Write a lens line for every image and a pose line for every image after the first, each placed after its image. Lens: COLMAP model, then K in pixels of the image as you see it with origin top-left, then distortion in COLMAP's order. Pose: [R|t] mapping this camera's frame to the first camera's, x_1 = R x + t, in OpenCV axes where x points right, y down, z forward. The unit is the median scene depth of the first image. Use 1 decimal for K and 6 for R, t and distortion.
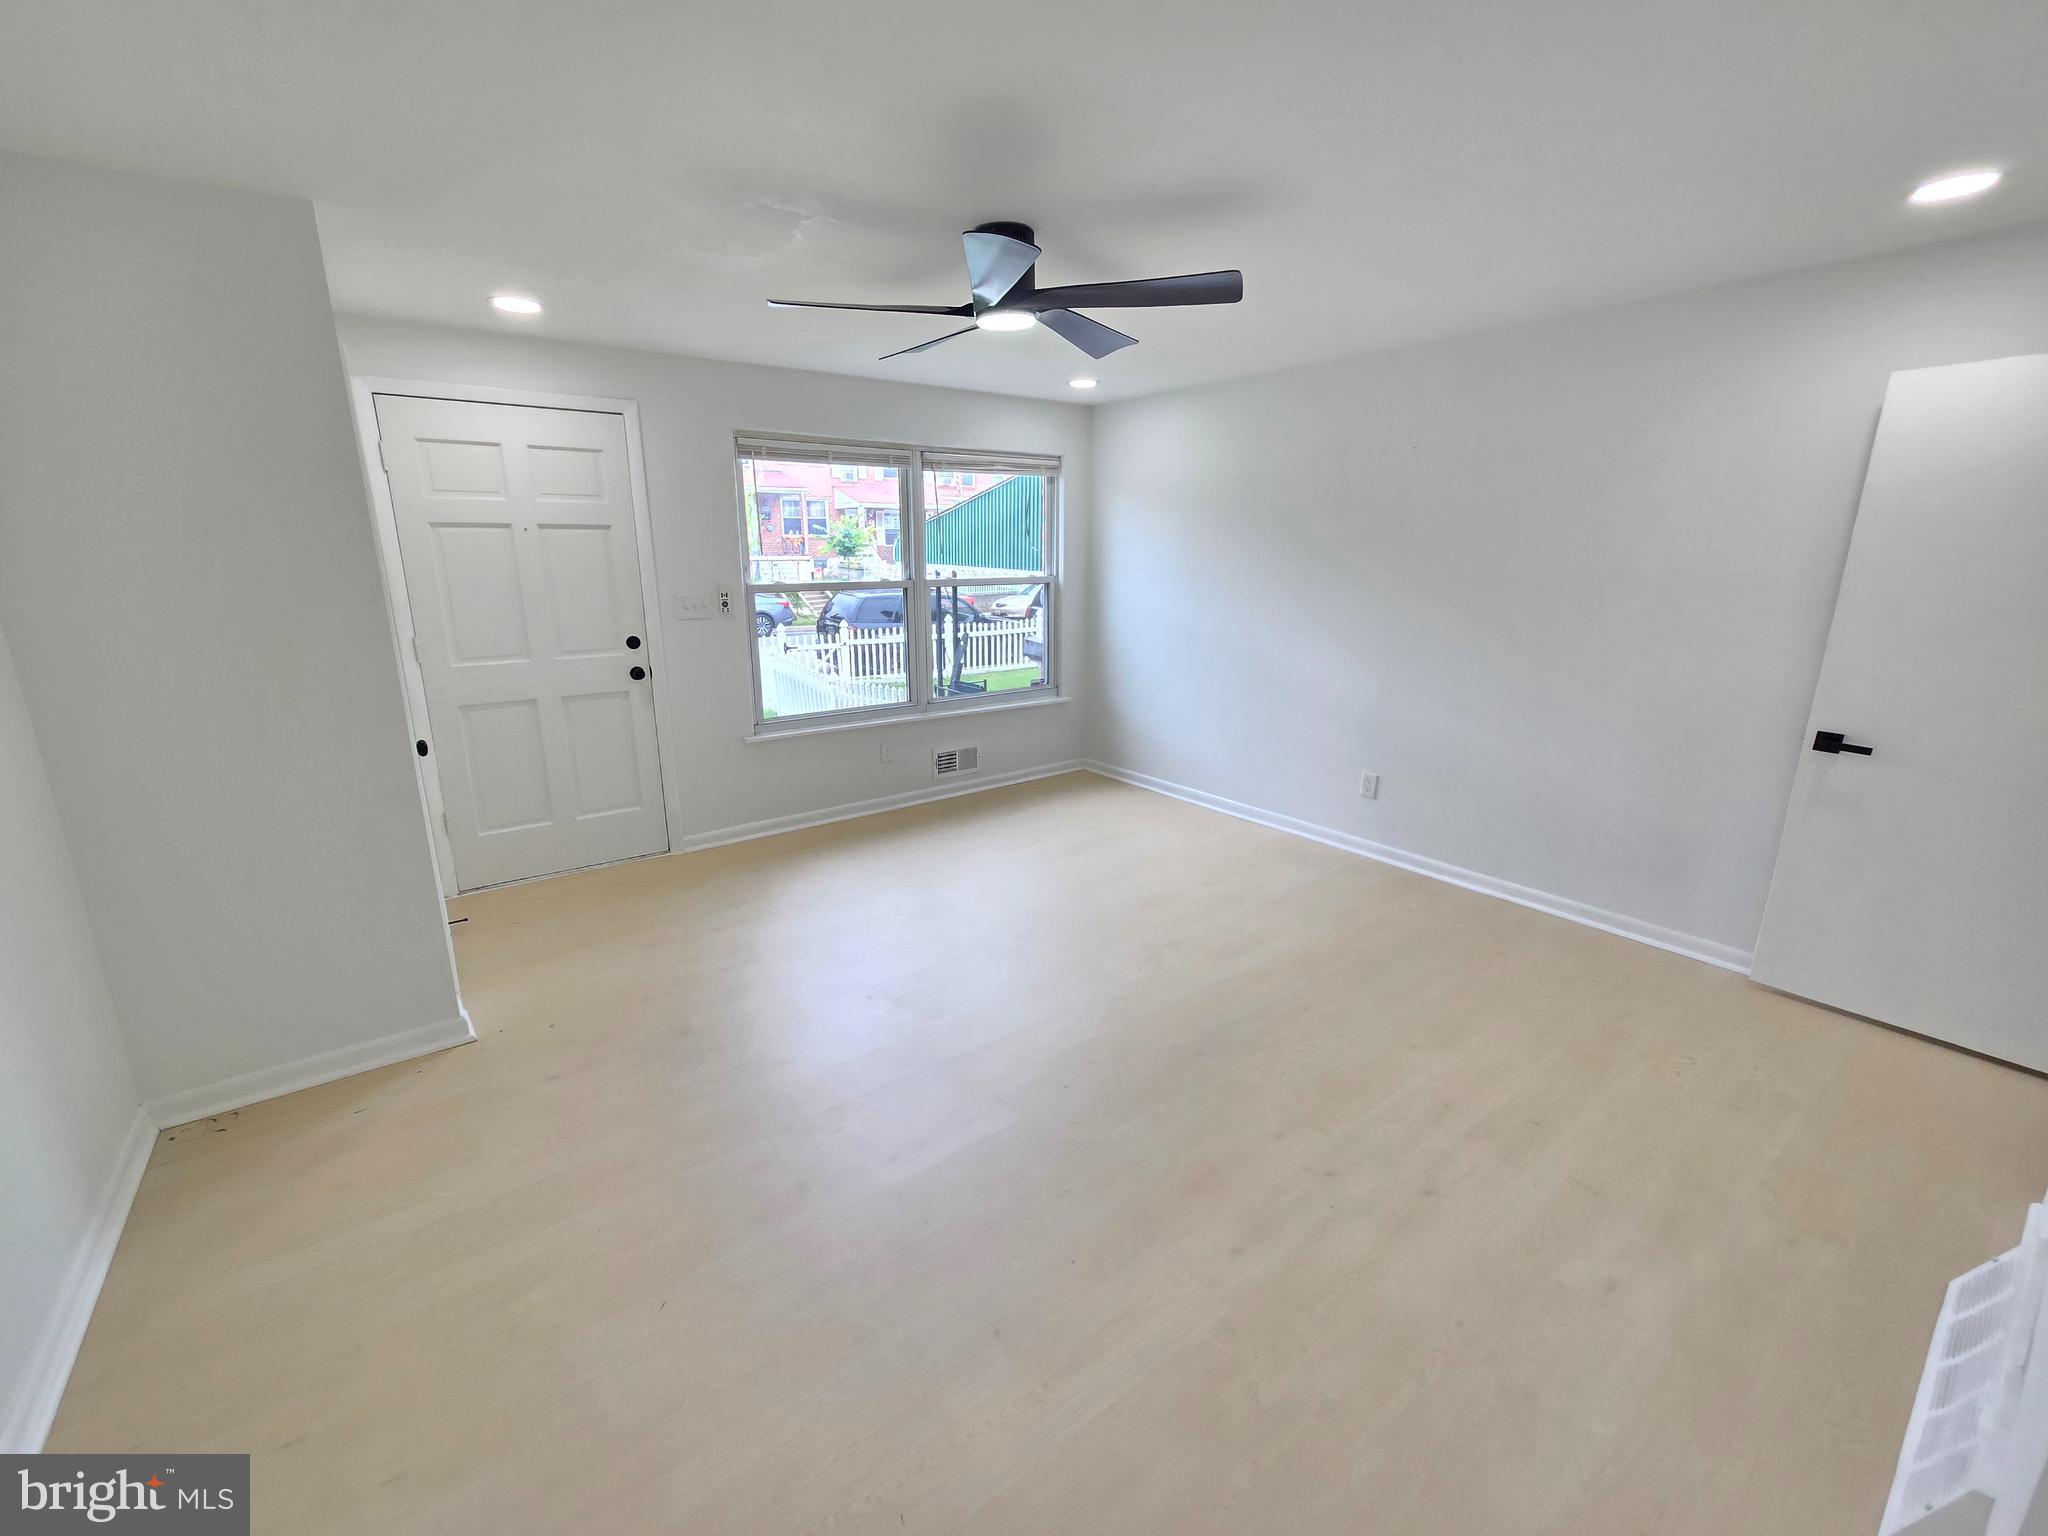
lens RADIAL K [[839.4, 0, 1017.5], [0, 839.4, 758.4], [0, 0, 1]] dist [0.002218, 0.000343]
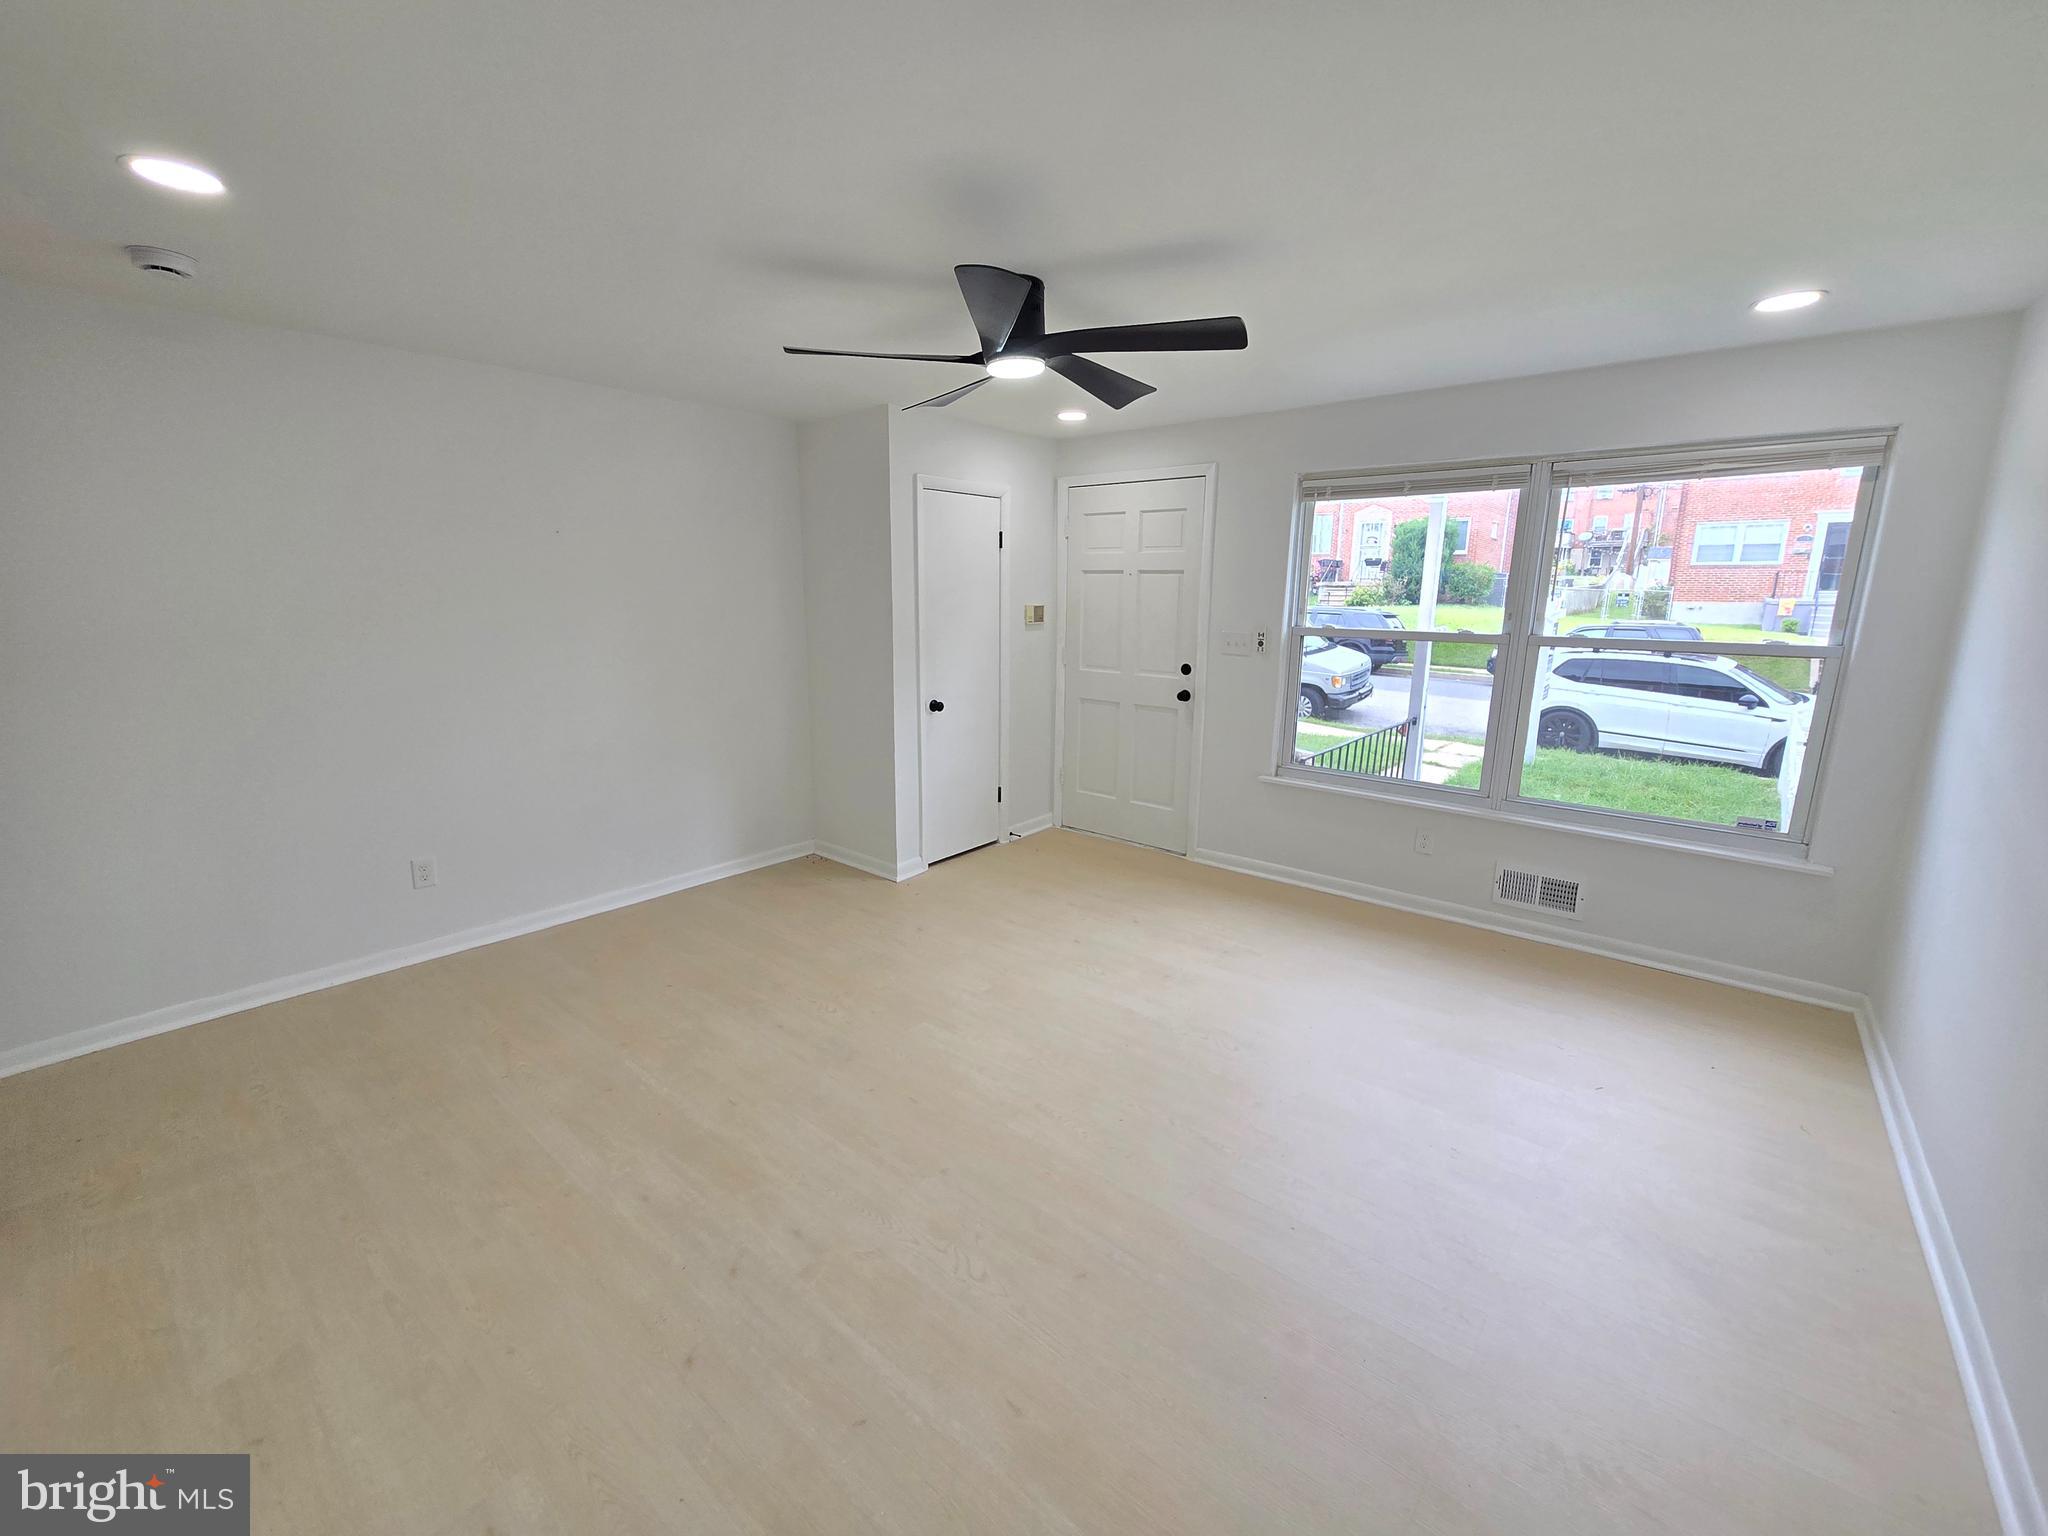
lens RADIAL K [[839.4, 0, 1017.5], [0, 839.4, 758.4], [0, 0, 1]] dist [0.002218, 0.000343]
pose [[0.232766, 0.199028, -0.951950, 0.594004], [-0.245009, 0.959264, 0.140649, -0.119715], [0.941164, 0.200498, 0.272048, 0.463685]]
